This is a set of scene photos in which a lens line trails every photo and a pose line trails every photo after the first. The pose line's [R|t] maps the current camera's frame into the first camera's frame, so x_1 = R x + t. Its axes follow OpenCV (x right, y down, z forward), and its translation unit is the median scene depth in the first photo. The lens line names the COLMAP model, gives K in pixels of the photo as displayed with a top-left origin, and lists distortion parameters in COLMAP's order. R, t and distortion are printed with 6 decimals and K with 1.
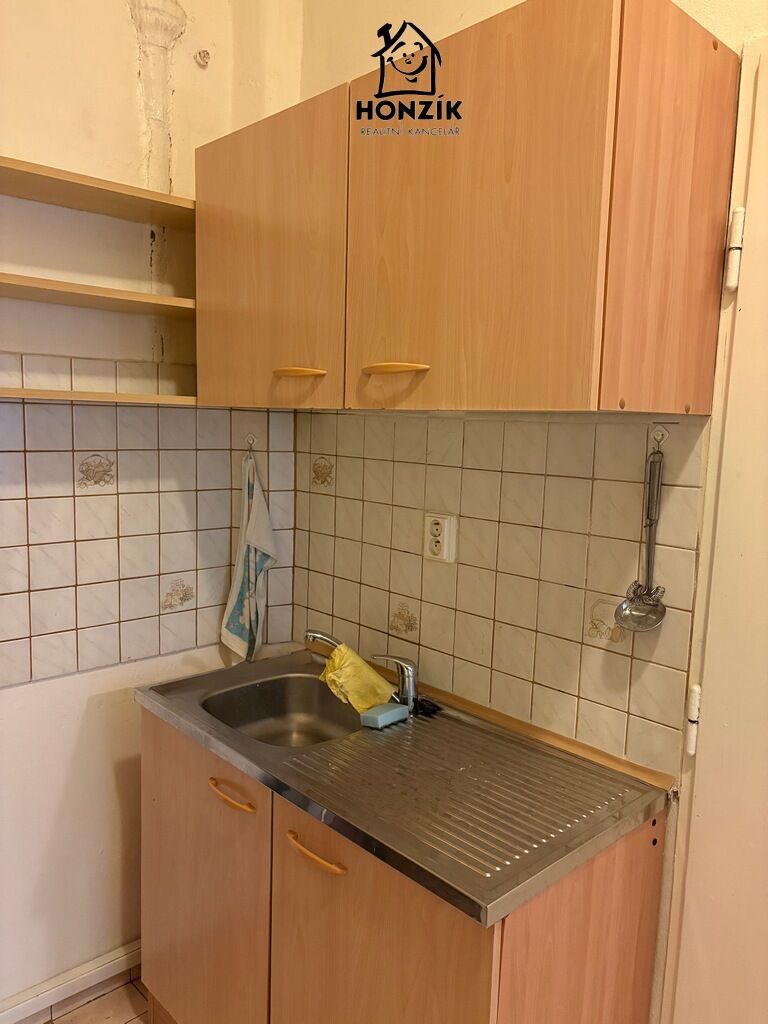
lens RADIAL K [[771.3, 0, 383.1], [0, 771.3, 509.7], [0, 0, 1]] dist [0.031057, -0.012128]
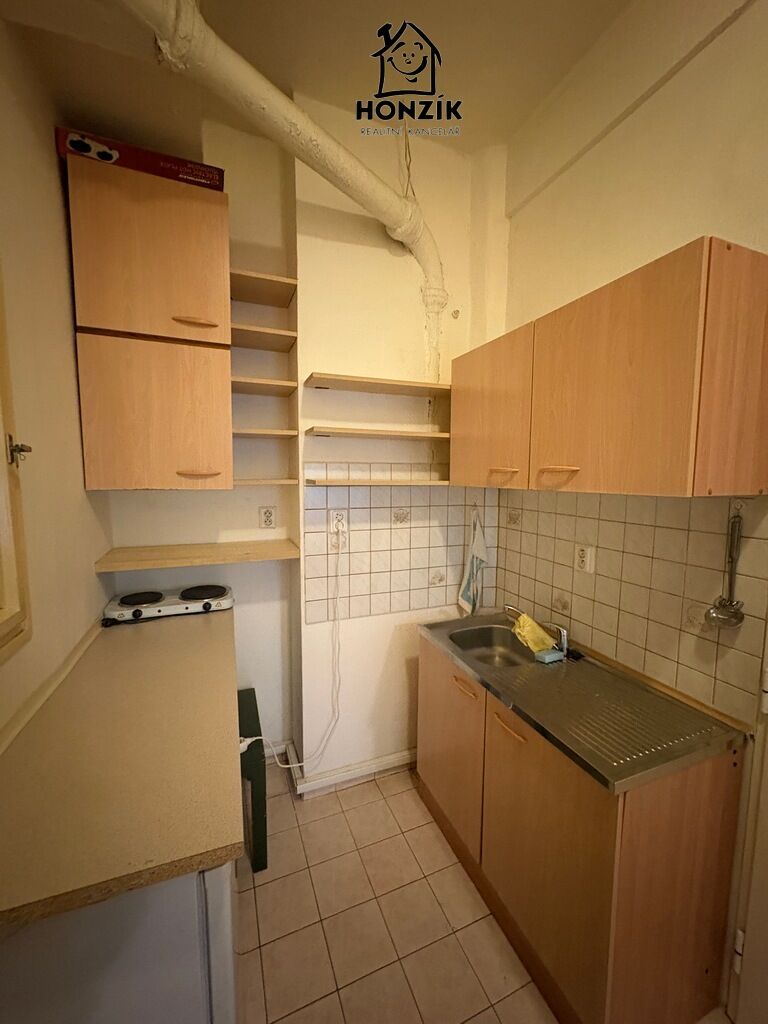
lens RADIAL K [[407.8, 0, 383.1], [0, 407.8, 507.2], [0, 0, 1]] dist [0.000149, 0.000298]
pose [[0.929448, 0.011071, -0.368787, -0.010663], [-0.024682, 0.999176, -0.032209, -0.039882], [0.368126, 0.039039, 0.928956, -0.038521]]
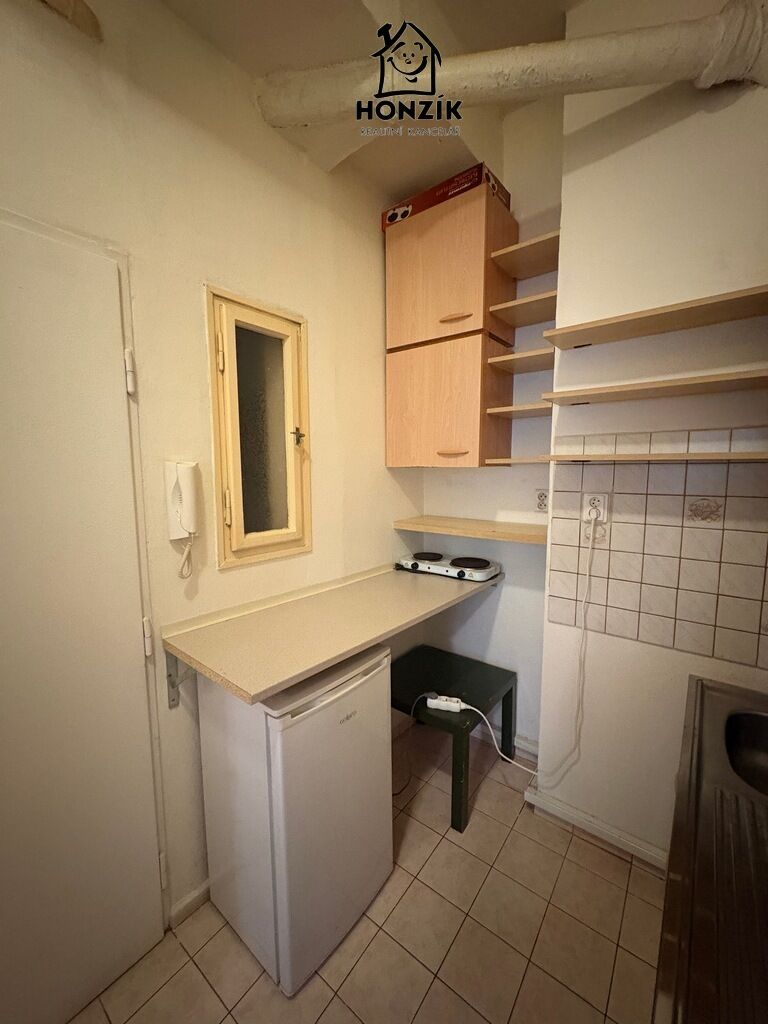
lens RADIAL K [[407.8, 0, 380.9], [0, 407.8, 506.6], [0, 0, 1]] dist [0.000149, 0.000298]
pose [[0.140663, 0.064045, -0.987984, 0.267853], [-0.110296, 0.992707, 0.048648, -0.029966], [0.983895, 0.102127, 0.146702, 0.337105]]
